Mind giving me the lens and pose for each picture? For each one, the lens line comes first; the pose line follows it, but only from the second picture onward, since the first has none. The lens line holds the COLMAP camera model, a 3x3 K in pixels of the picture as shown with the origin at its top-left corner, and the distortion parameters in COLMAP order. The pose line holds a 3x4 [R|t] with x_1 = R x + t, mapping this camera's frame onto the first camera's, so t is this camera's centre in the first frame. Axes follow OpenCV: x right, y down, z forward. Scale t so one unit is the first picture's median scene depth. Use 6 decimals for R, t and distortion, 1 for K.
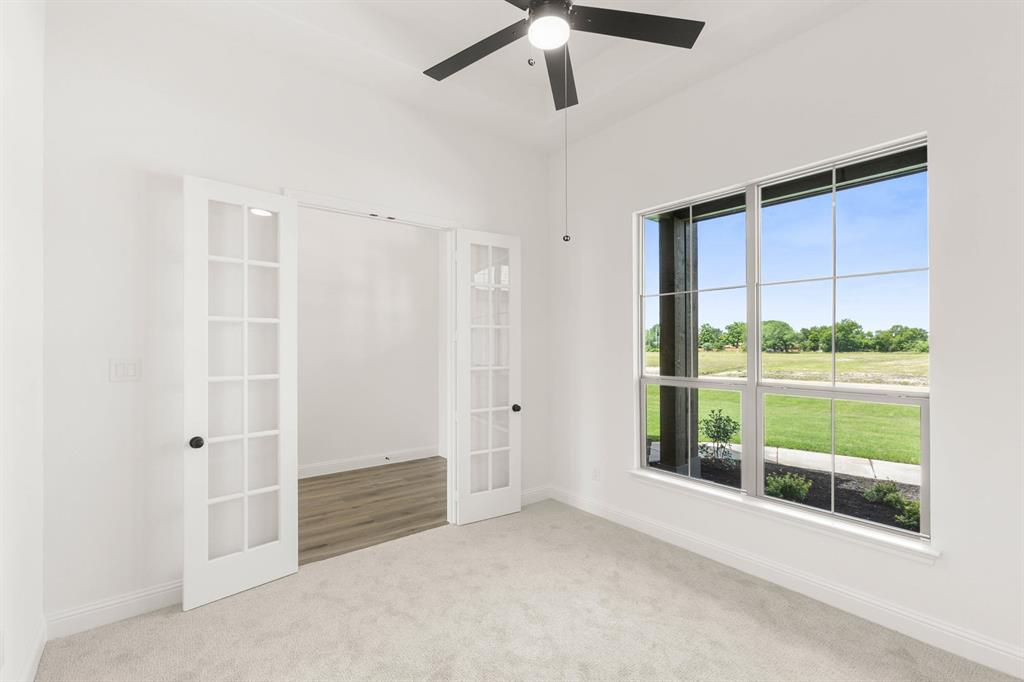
lens RADIAL K [[454.4, 0, 511.3], [0, 454.4, 346.5], [0, 0, 1]] dist [-0.003809, 0.002640]
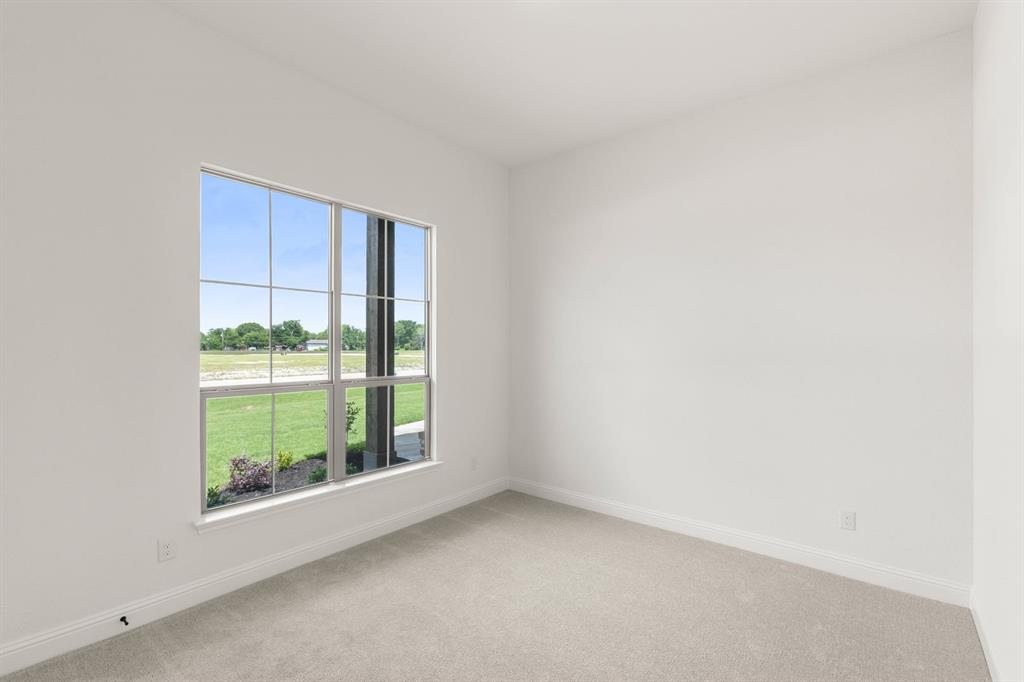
lens RADIAL K [[454.4, 0, 497.2], [0, 454.4, 346.0], [0, 0, 1]] dist [-0.003809, 0.002640]
pose [[-0.174650, 0.000770, 0.984630, -0.703045], [0.001743, 0.999998, -0.000473, -0.002939], [-0.984629, 0.001633, -0.174651, 0.888688]]
